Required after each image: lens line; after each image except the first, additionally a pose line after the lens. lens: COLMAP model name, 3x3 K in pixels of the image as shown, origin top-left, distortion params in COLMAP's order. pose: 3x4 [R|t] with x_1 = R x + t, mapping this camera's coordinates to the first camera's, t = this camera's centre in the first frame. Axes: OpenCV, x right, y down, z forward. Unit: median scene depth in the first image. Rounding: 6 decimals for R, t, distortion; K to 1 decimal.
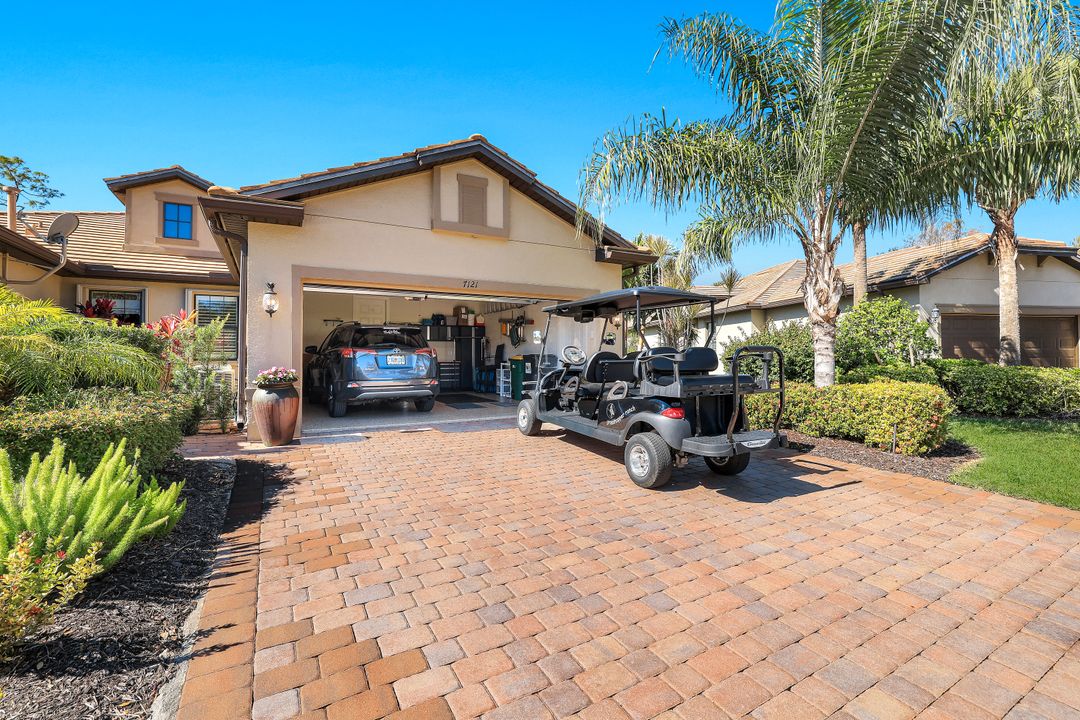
lens RADIAL K [[479.7, 0, 540.0], [0, 479.7, 360.0], [0, 0, 1]] dist [-0.021625, 0.000435]
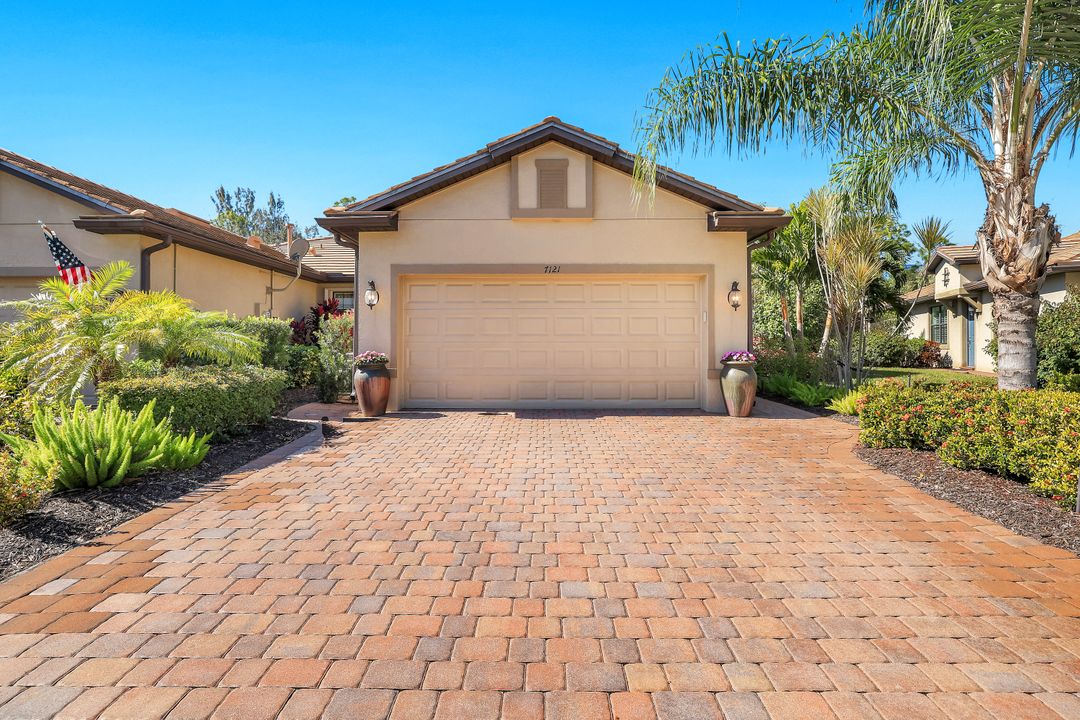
lens RADIAL K [[492.0, 0, 536.2], [0, 492.0, 352.1], [0, 0, 1]] dist [-0.044743, 0.018020]
pose [[0.861900, 0.012330, -0.506928, 0.395385], [-0.007081, 0.999900, 0.012280, -0.001355], [0.507028, -0.006994, 0.861901, 0.136758]]
